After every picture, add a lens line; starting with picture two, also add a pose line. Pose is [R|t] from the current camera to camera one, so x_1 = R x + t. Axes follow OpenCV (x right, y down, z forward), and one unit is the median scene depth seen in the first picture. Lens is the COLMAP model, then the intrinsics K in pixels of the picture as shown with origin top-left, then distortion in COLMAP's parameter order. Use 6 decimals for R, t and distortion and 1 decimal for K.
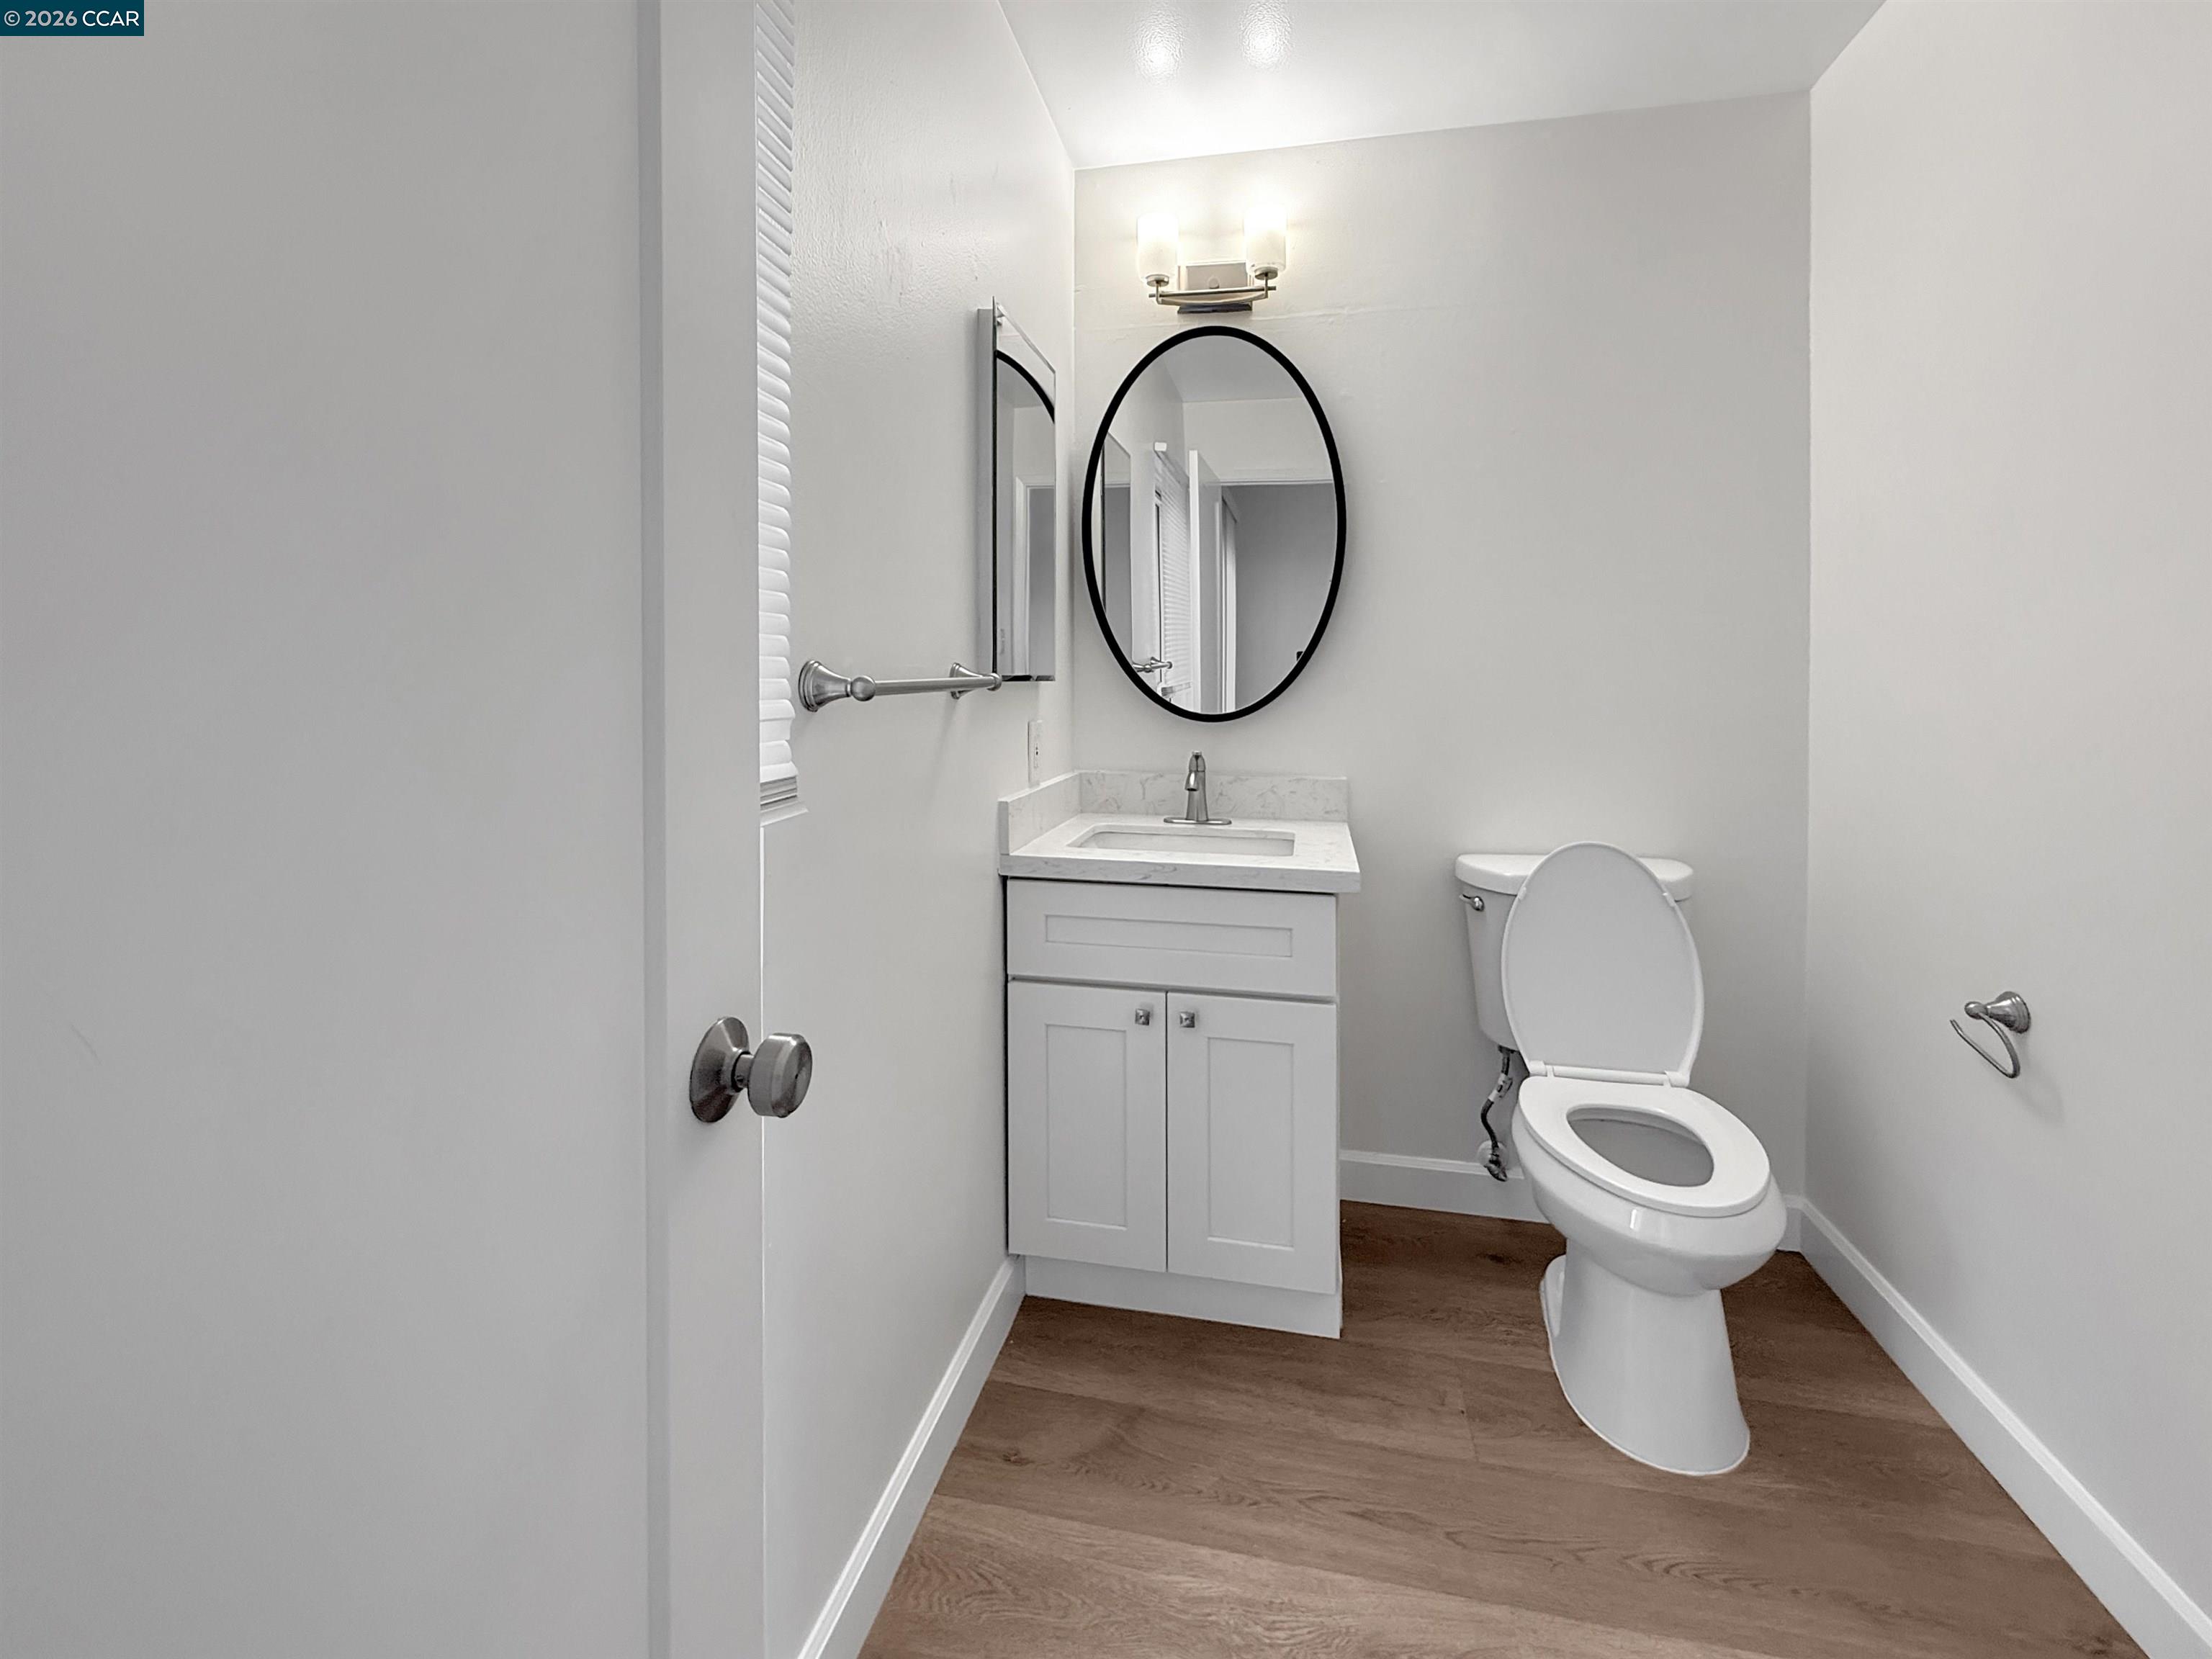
lens RADIAL K [[896.2, 0, 1138.2], [0, 896.2, 802.4], [0, 0, 1]] dist [-0.001549, -0.000336]
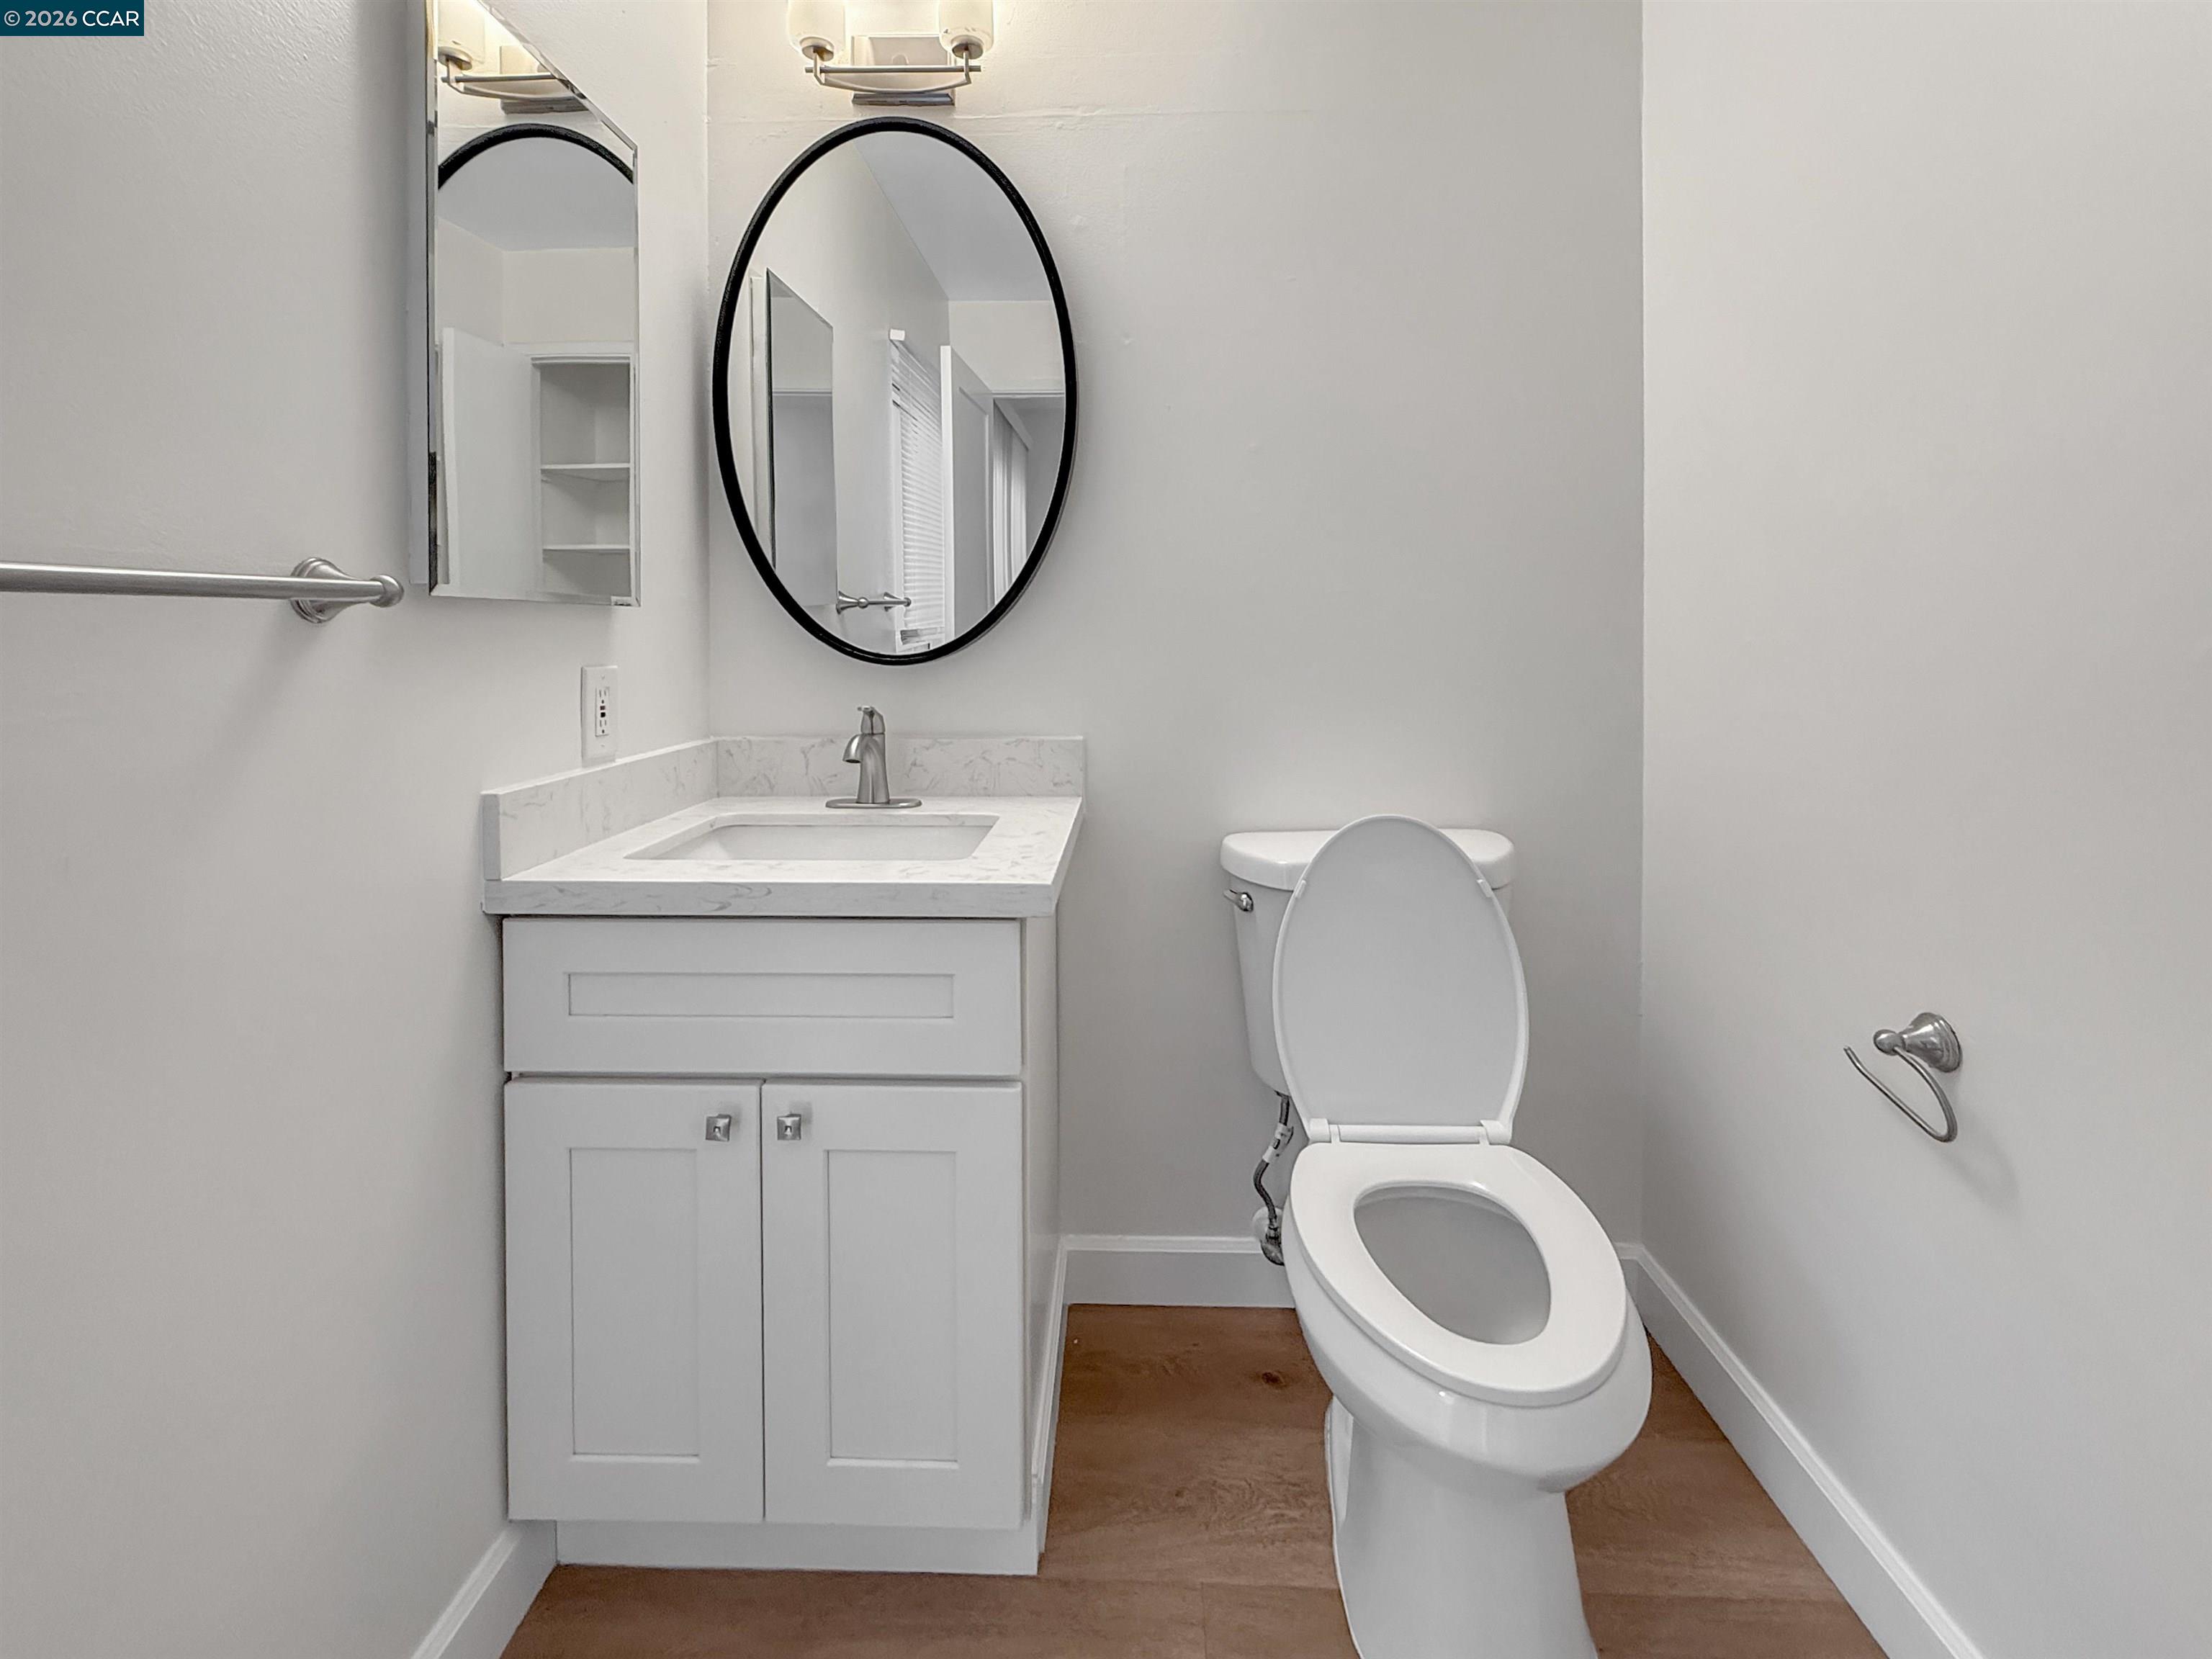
lens RADIAL K [[885.2, 0, 1107.1], [0, 885.2, 821.4], [0, 0, 1]] dist [0.000093, 0.000149]
pose [[0.988894, -0.042781, 0.142329, 0.182736], [0.032655, 0.996817, 0.072732, -0.012801], [-0.144988, -0.067276, 0.987144, 0.328536]]
